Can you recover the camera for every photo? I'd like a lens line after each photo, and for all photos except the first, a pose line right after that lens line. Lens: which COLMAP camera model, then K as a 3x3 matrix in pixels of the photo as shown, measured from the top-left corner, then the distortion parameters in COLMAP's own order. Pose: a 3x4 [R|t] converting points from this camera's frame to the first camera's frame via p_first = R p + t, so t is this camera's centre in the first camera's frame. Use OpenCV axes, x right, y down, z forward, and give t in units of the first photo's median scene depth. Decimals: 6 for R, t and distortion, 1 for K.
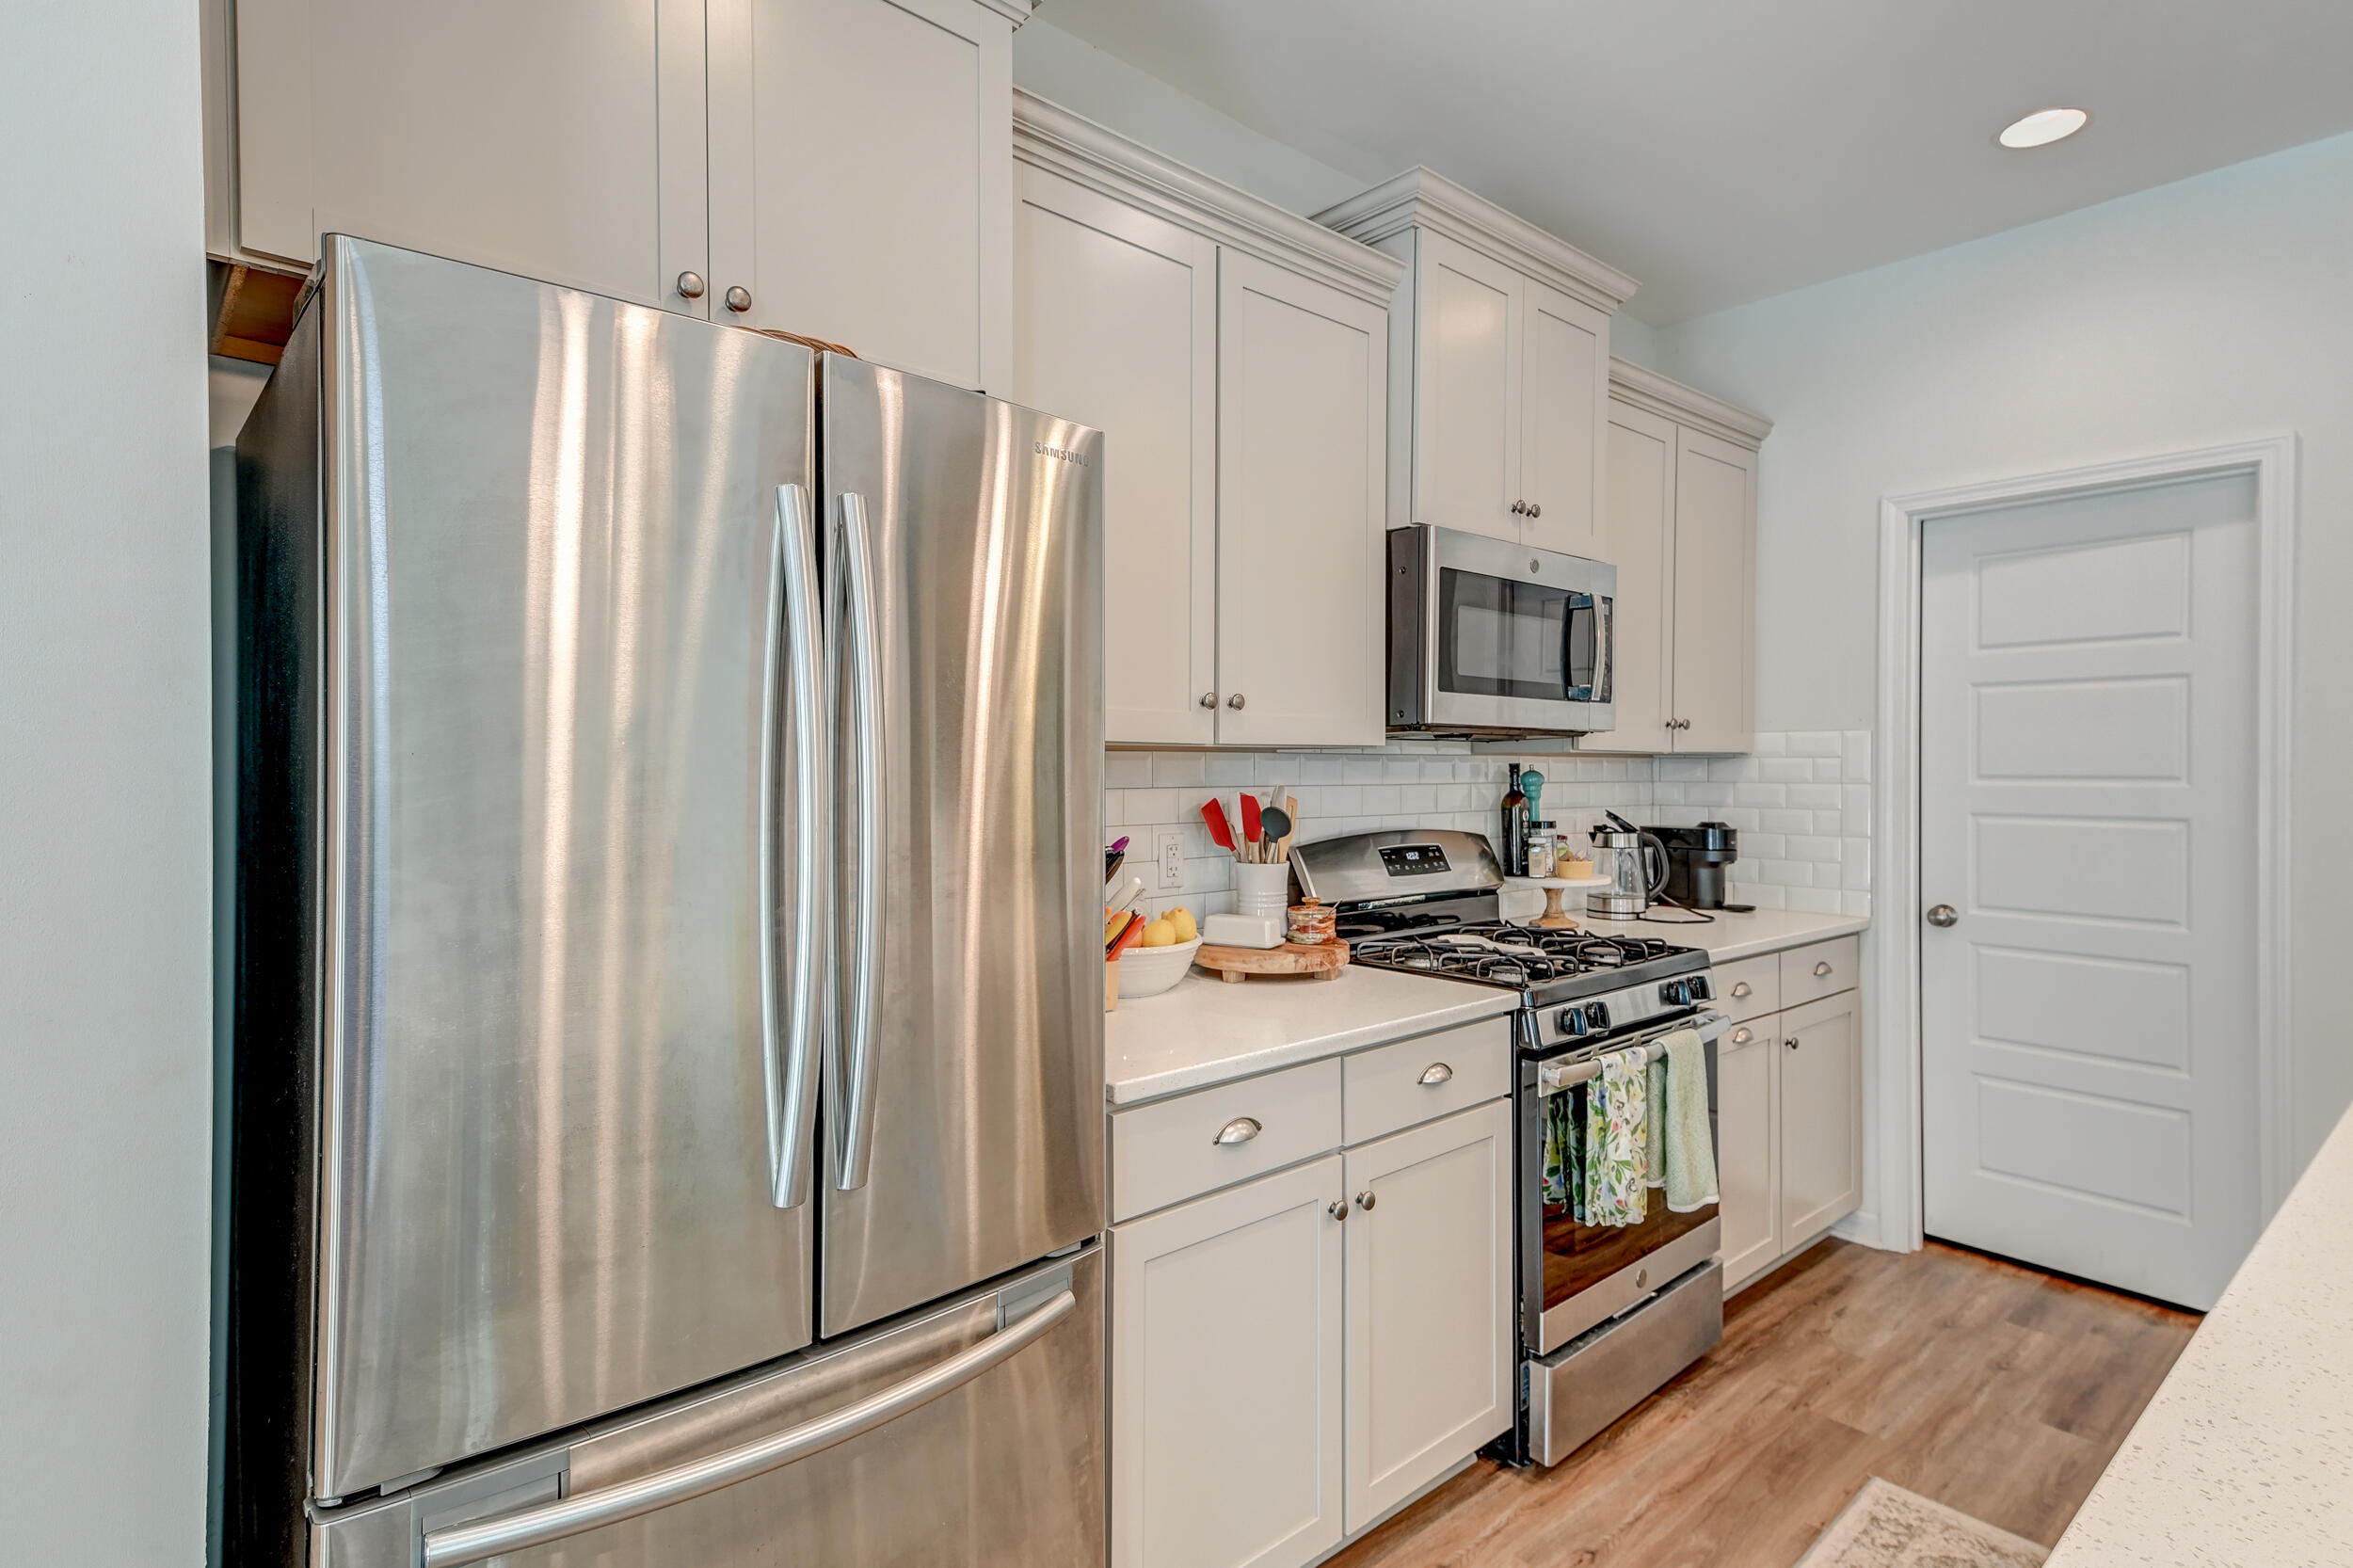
lens RADIAL K [[1198.9, 0, 1179.6], [0, 1198.9, 776.3], [0, 0, 1]] dist [0.041875, -0.000204]
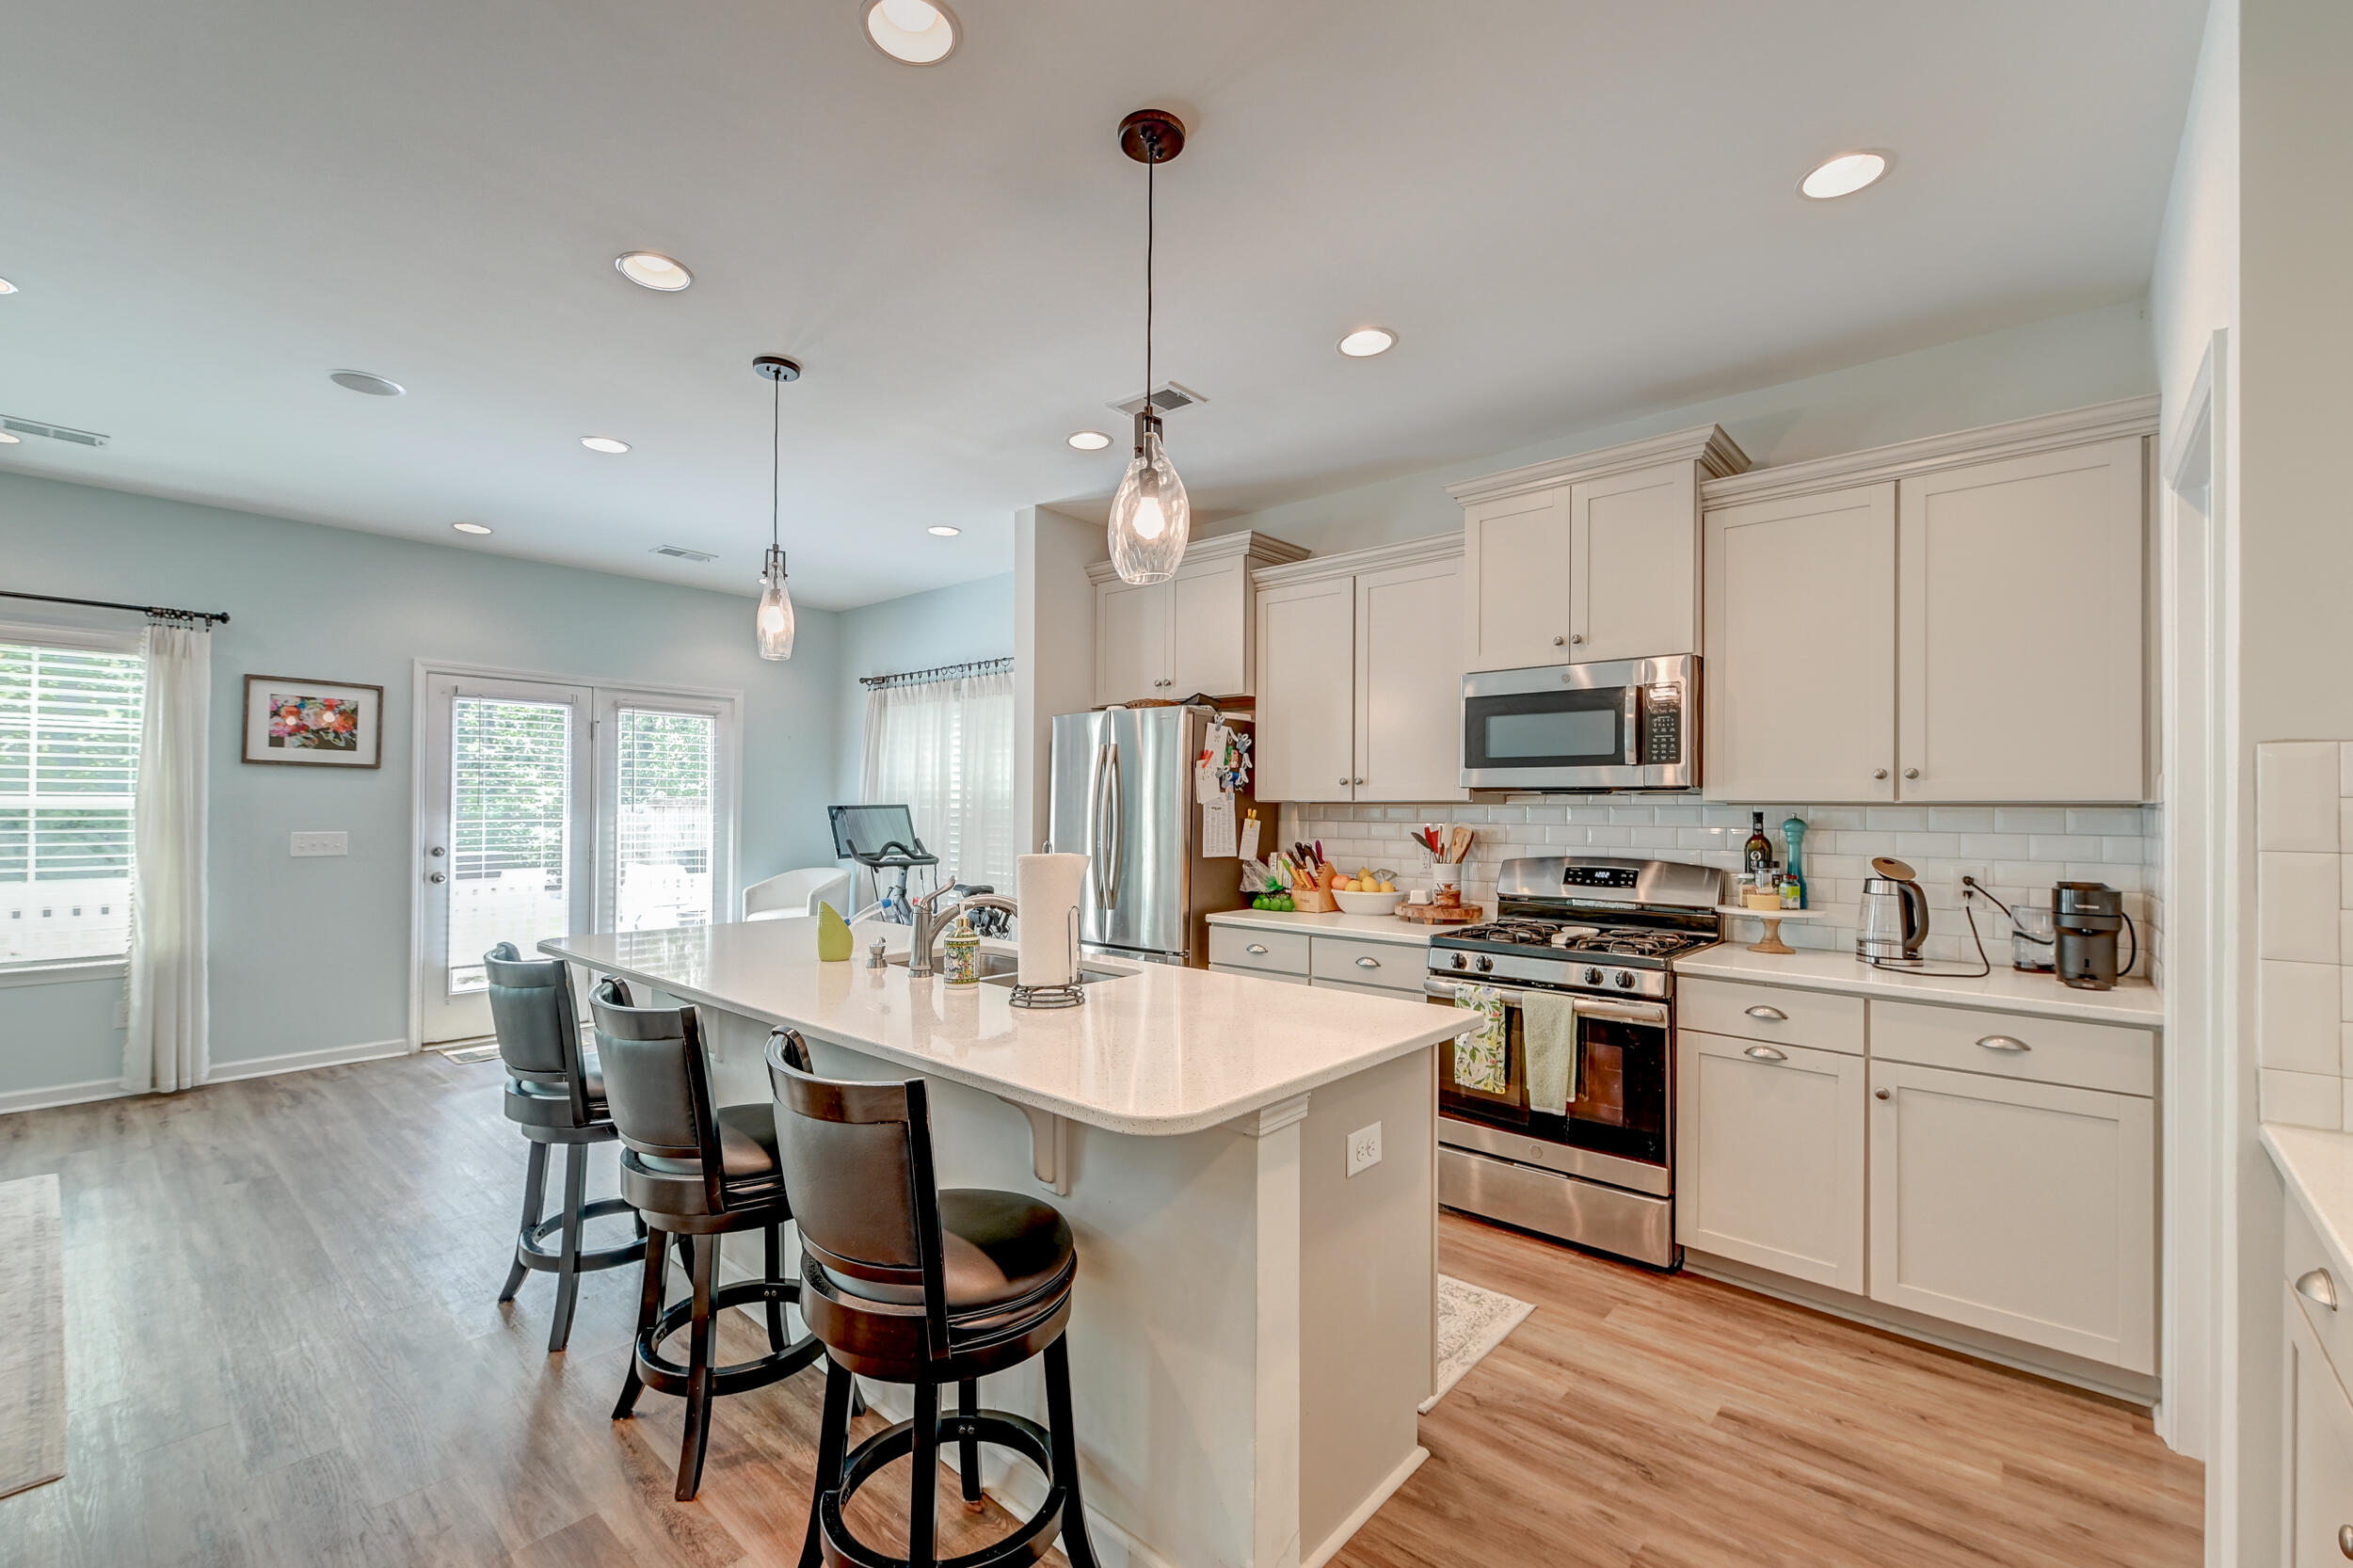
lens RADIAL K [[992.8, 0, 1174.4], [0, 992.8, 800.3], [0, 0, 1]] dist [0.011967, -0.005329]
pose [[0.113830, -0.008712, -0.993462, 1.422831], [-0.015933, 0.999817, -0.010593, -0.003163], [0.993373, 0.017035, 0.113670, 0.369995]]
